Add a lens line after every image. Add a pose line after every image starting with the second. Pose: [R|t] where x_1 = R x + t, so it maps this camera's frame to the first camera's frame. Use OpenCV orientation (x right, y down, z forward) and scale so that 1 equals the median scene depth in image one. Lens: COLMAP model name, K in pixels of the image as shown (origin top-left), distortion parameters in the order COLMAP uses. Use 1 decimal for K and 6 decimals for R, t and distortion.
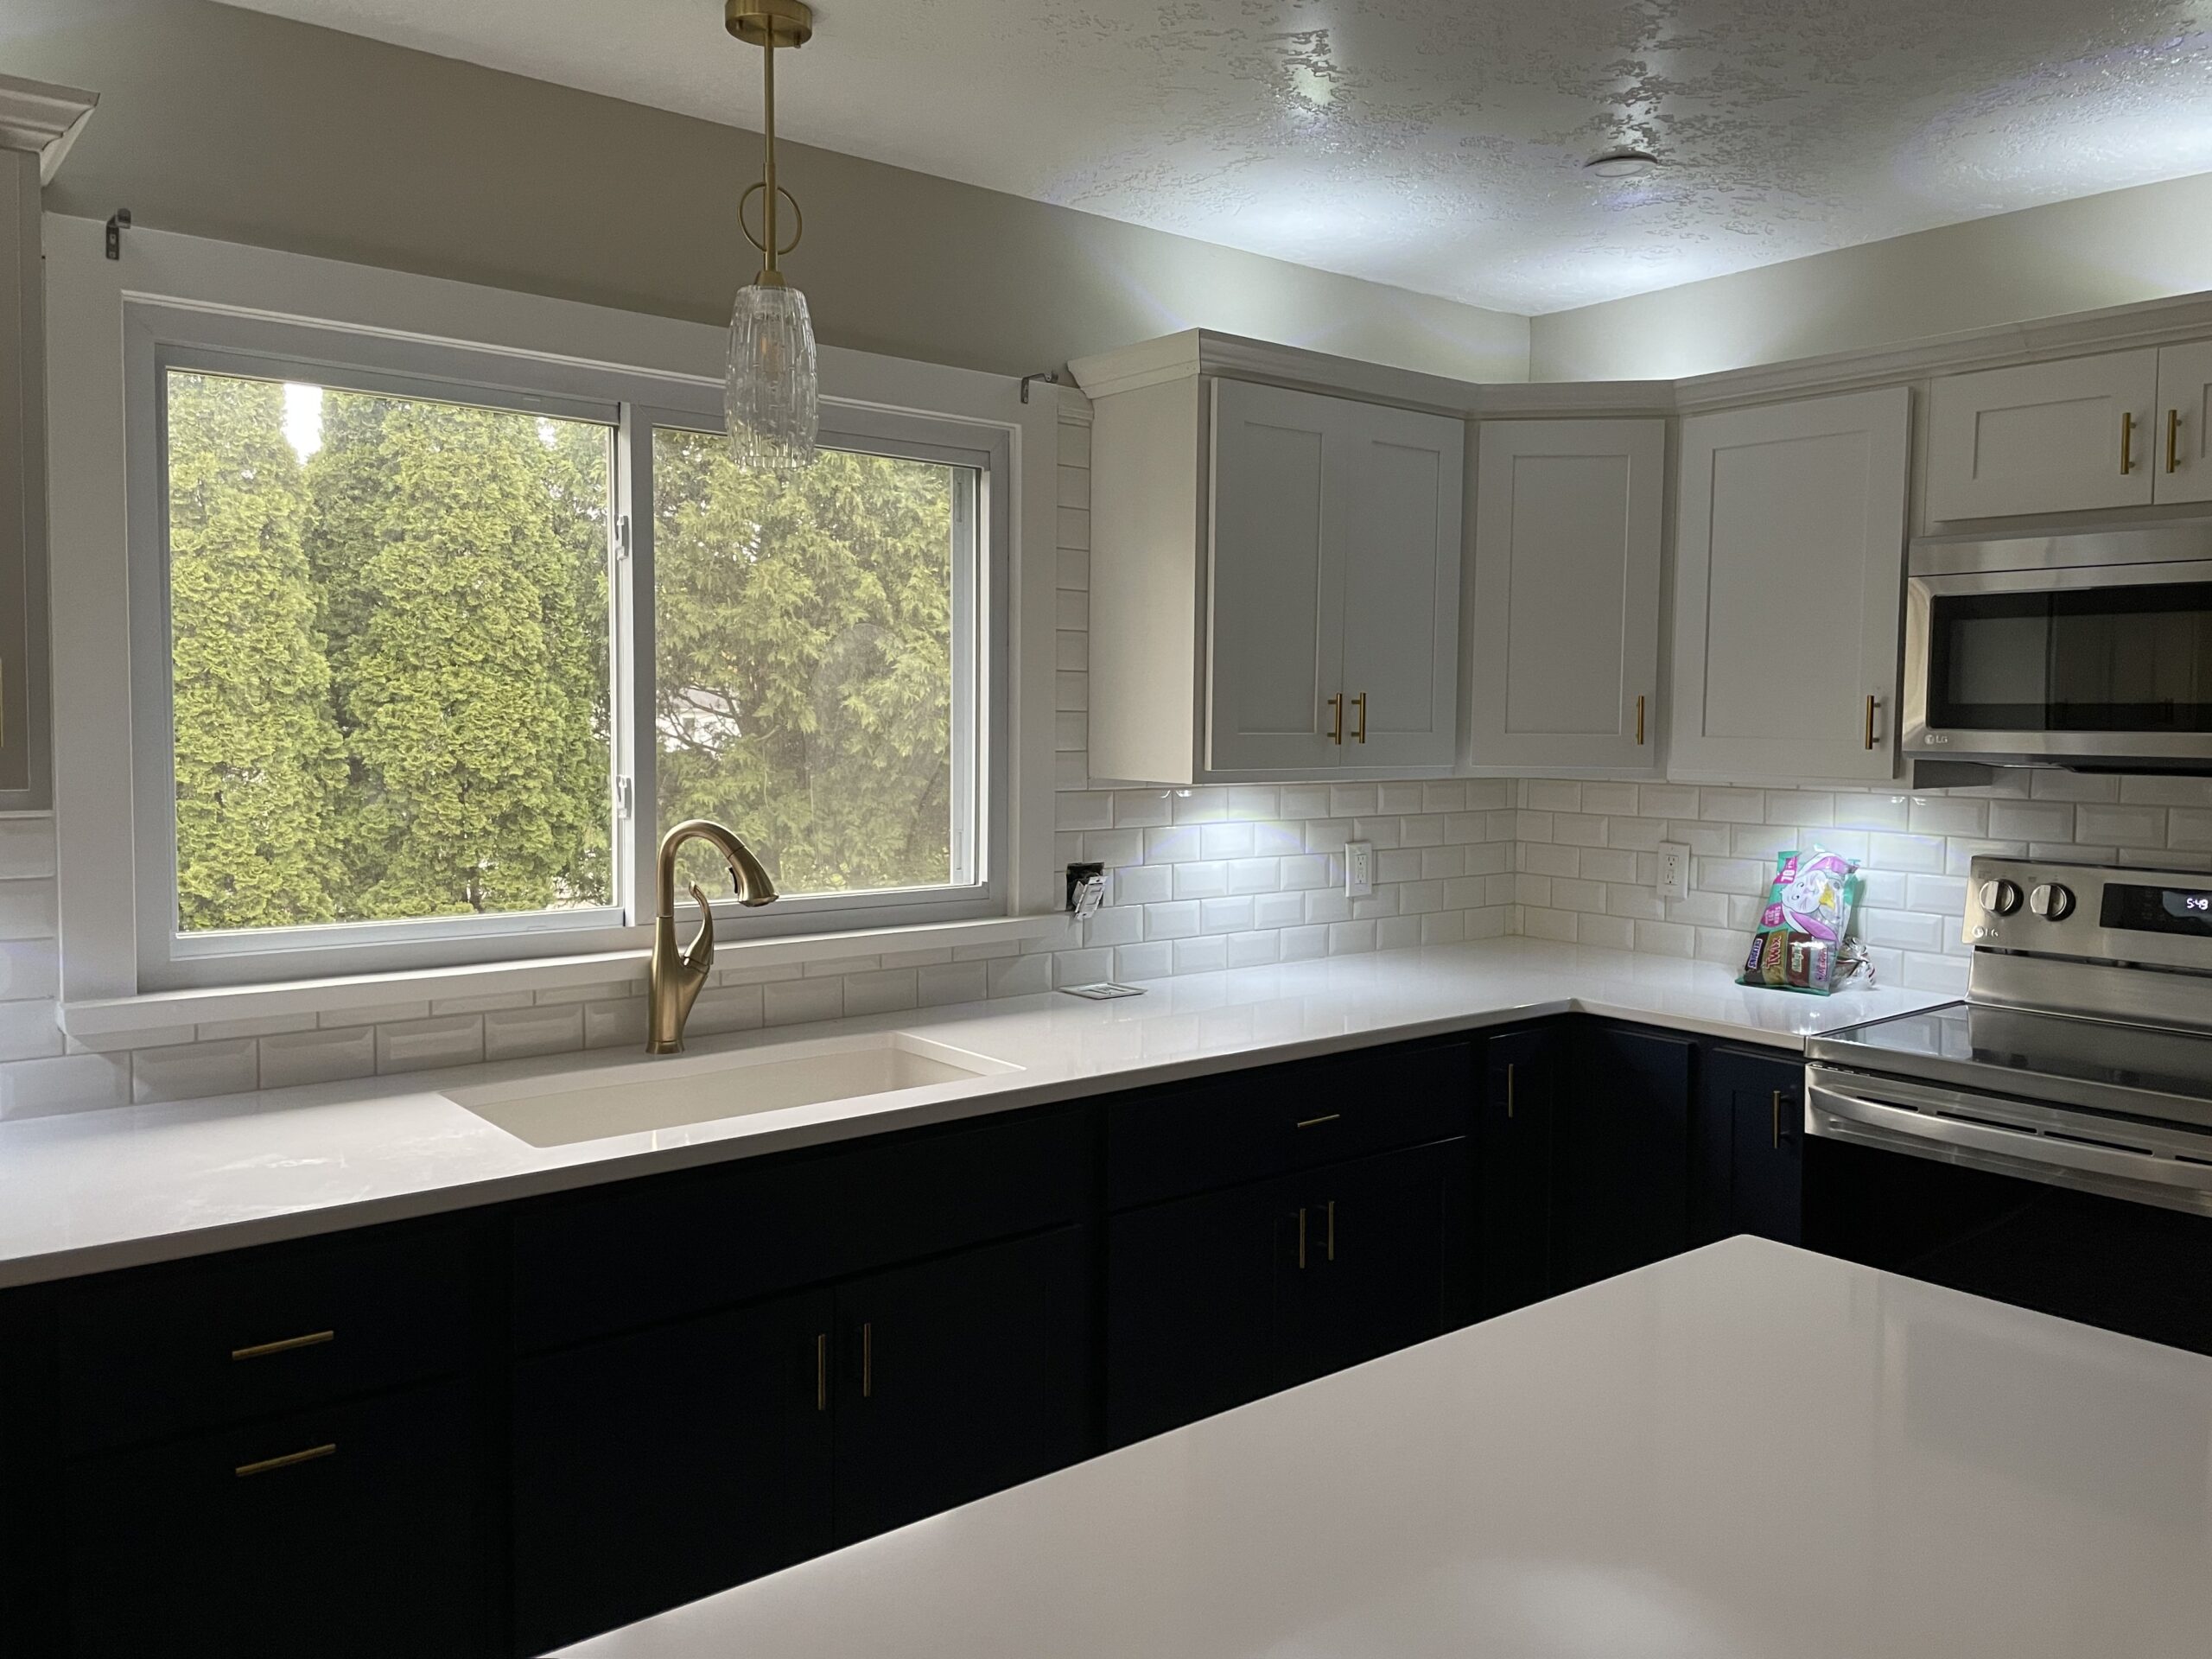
lens RADIAL K [[1637.0, 0, 1124.0], [0, 1637.0, 812.9], [0, 0, 1]] dist [0.088137, -0.103805]
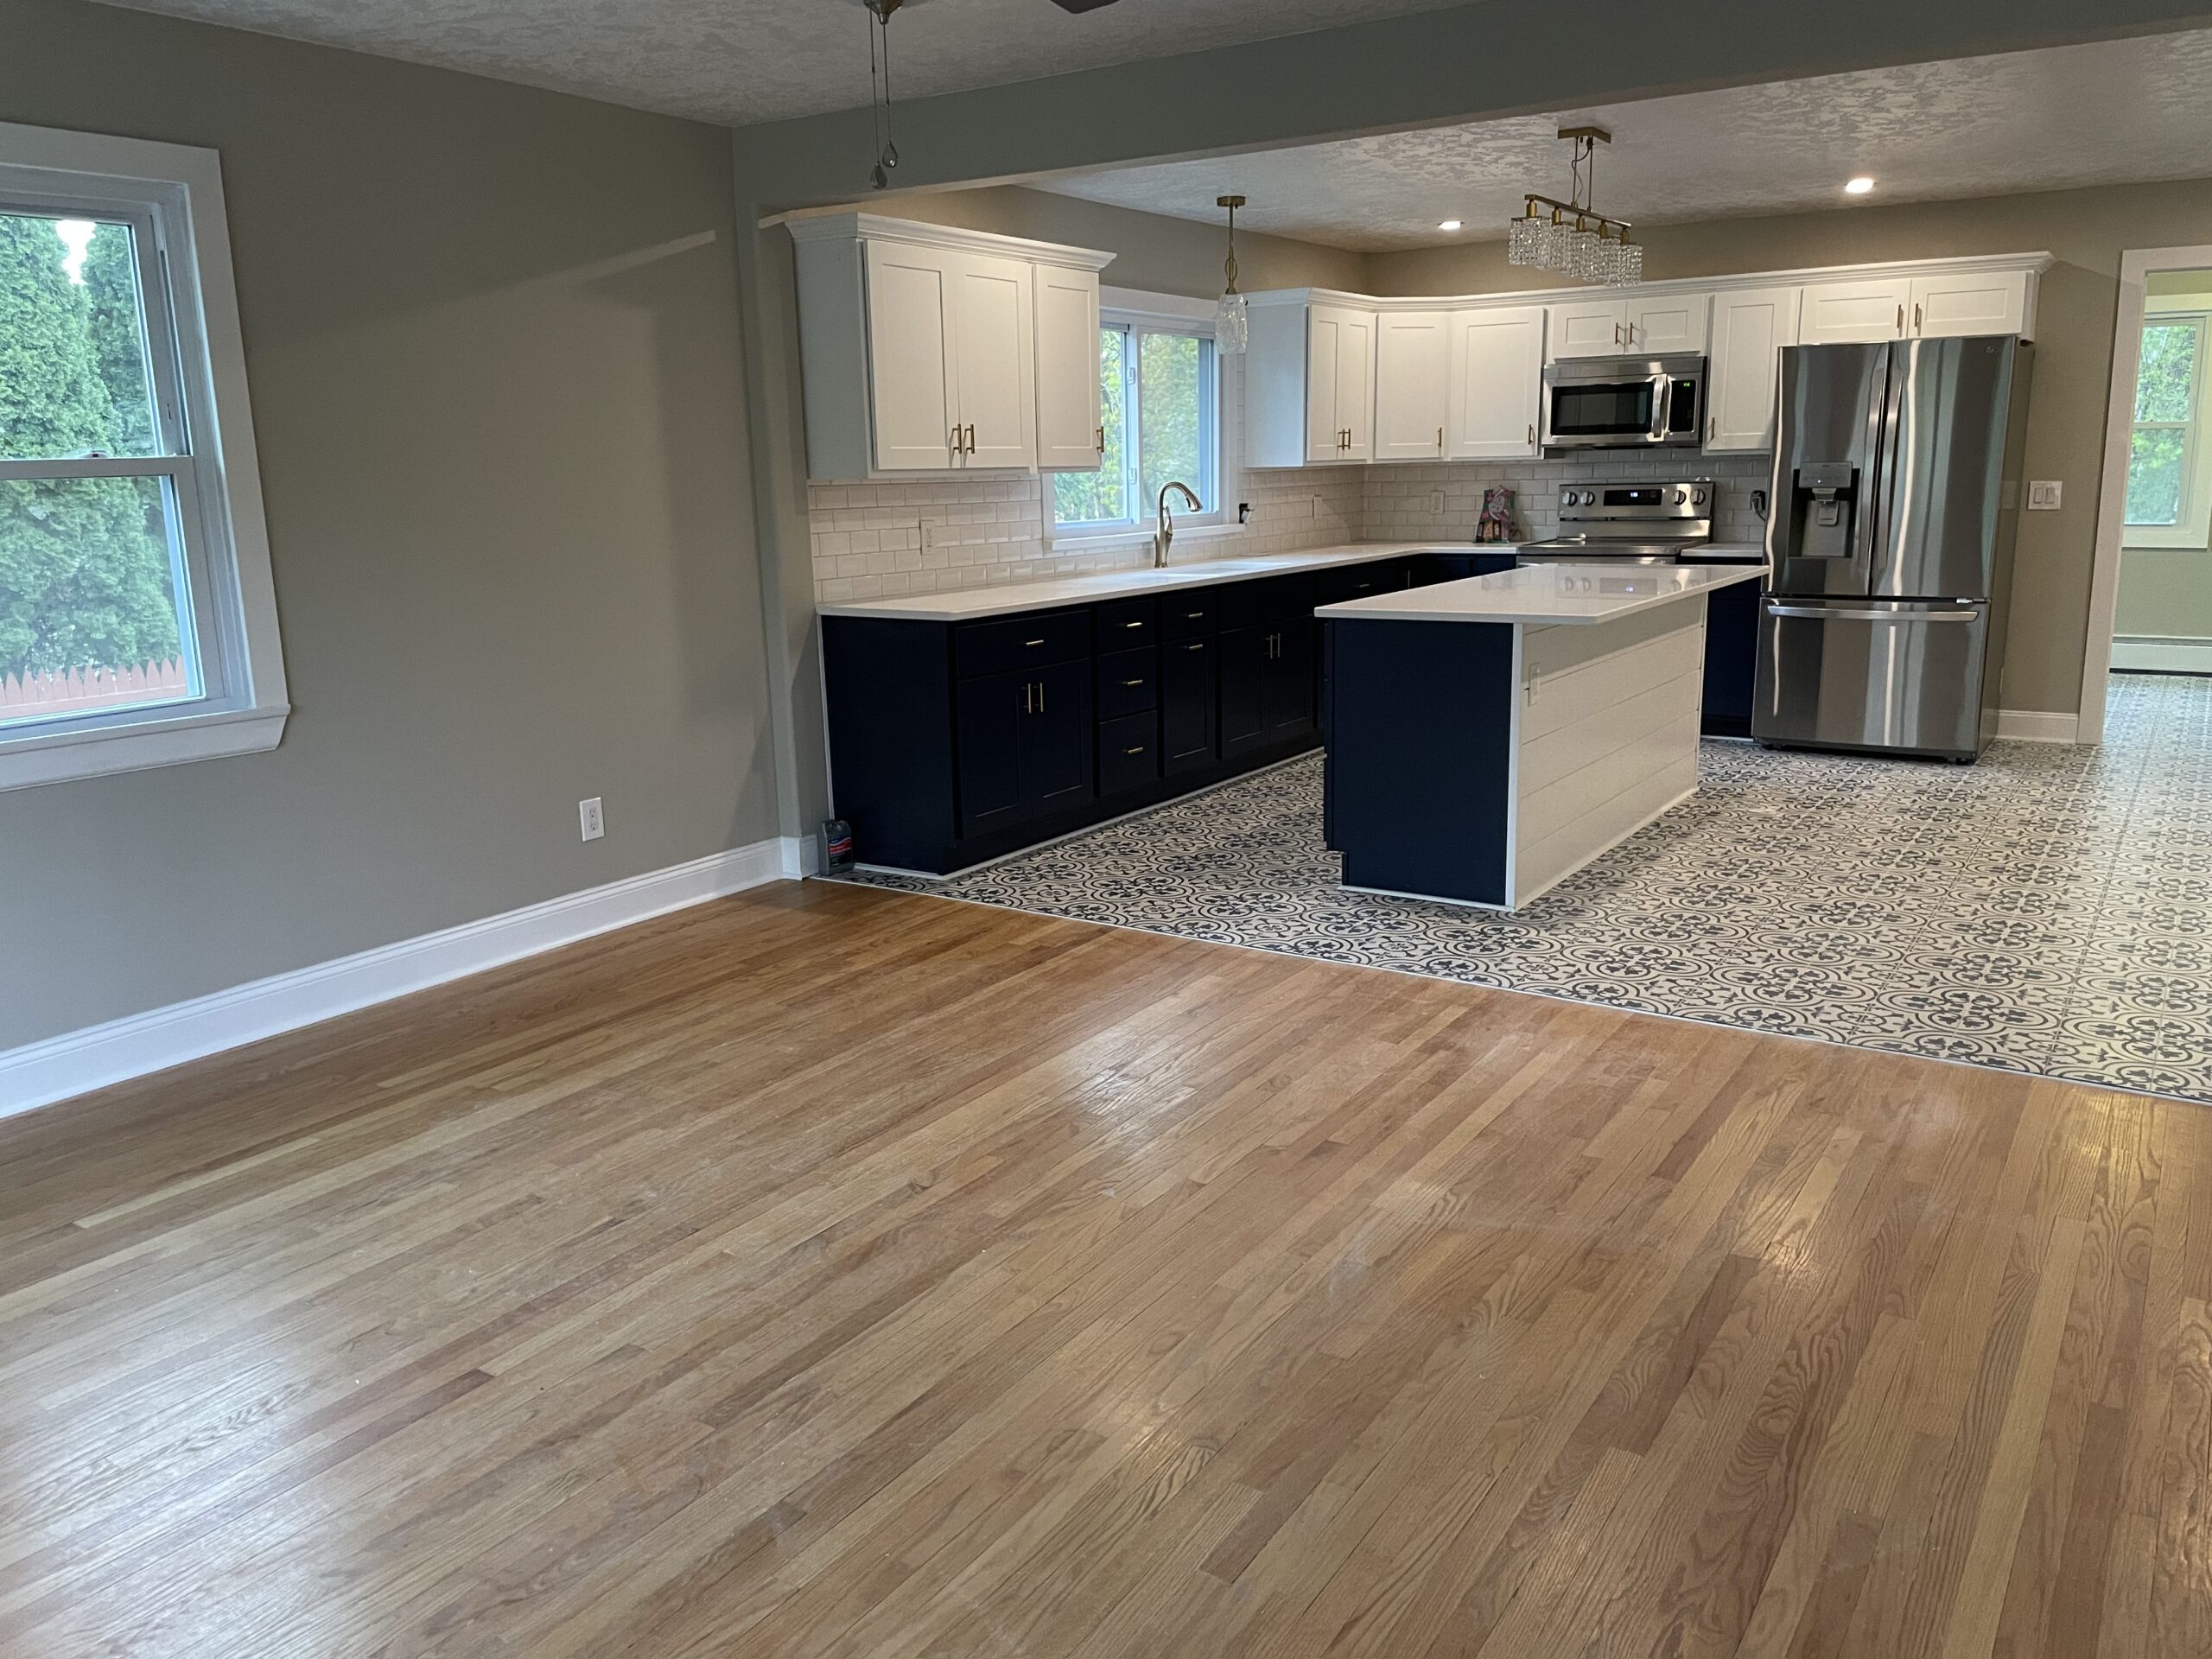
lens RADIAL K [[1637.0, 0, 1109.2], [0, 1637.0, 798.2], [0, 0, 1]] dist [0.088137, -0.103805]
pose [[0.952454, -0.088230, 0.291629, -1.002183], [0.046420, 0.988001, 0.147305, 0.098505], [-0.301127, -0.126764, 0.945121, -1.363482]]
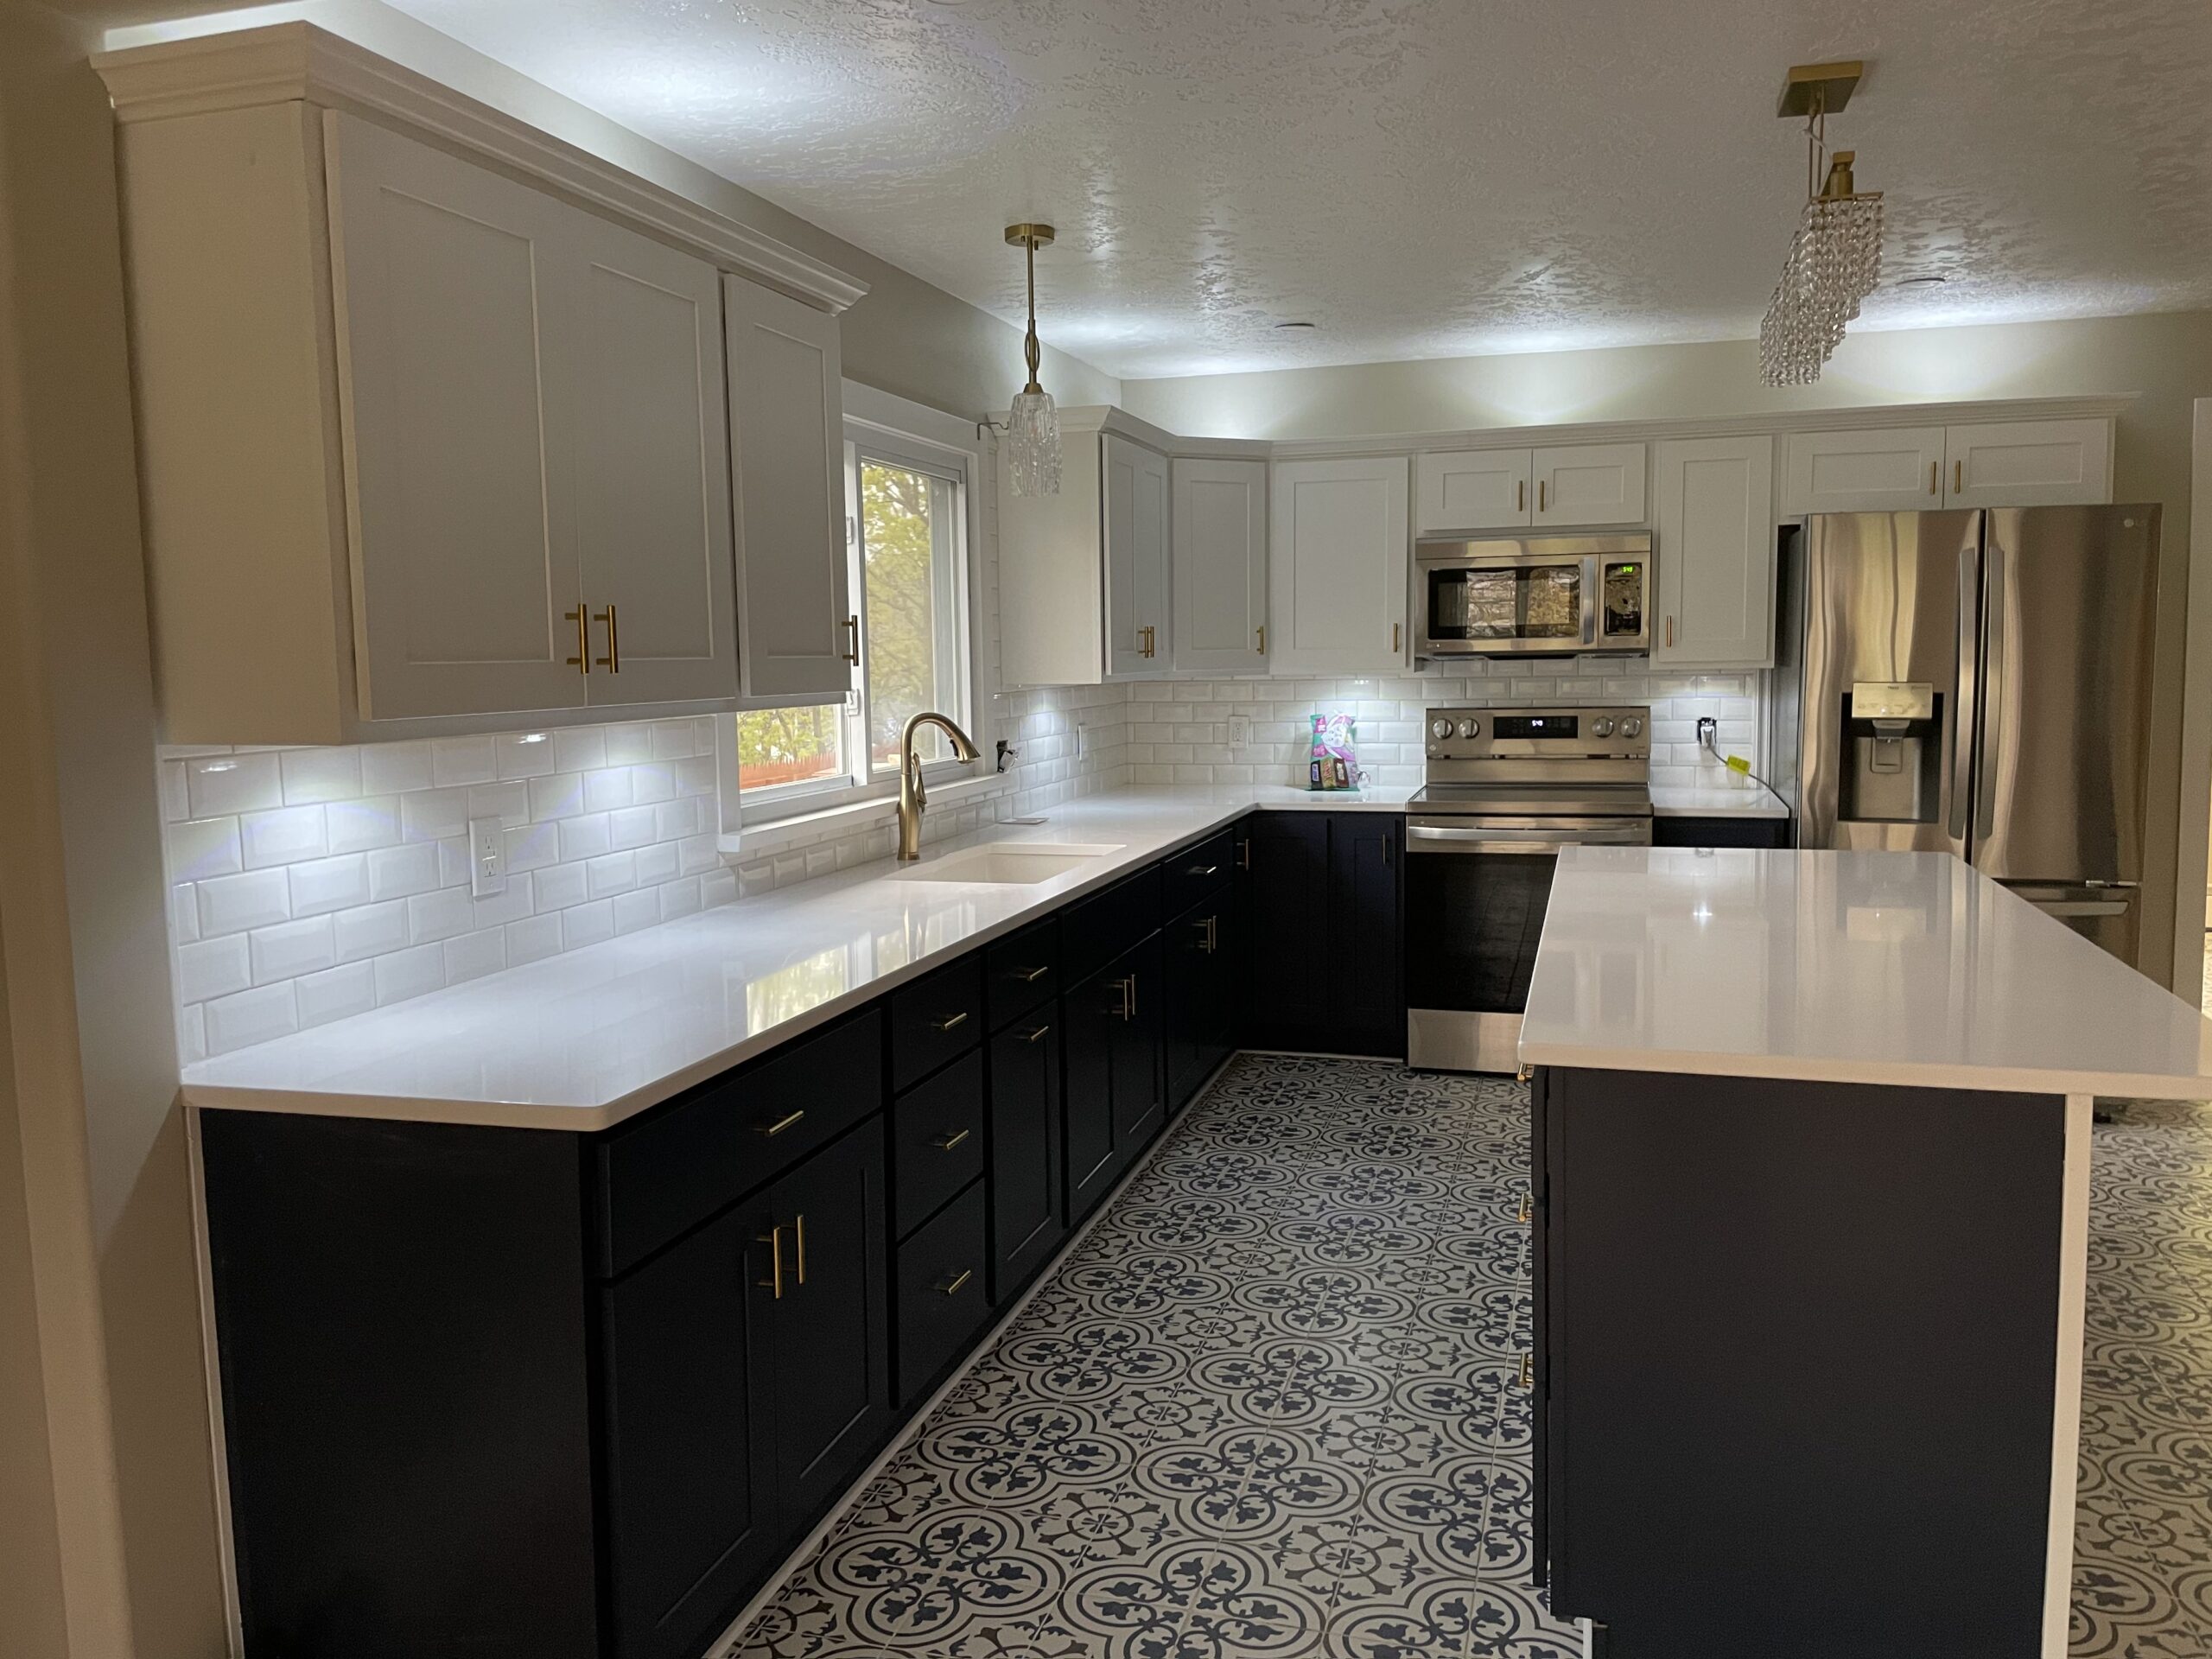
lens RADIAL K [[1637.0, 0, 1101.0], [0, 1637.0, 817.5], [0, 0, 1]] dist [0.088137, -0.103805]
pose [[0.827373, -0.079805, 0.555954, -0.829145], [0.057121, 0.996677, 0.058062, 0.019595], [-0.558741, -0.016282, 0.829183, -0.334475]]
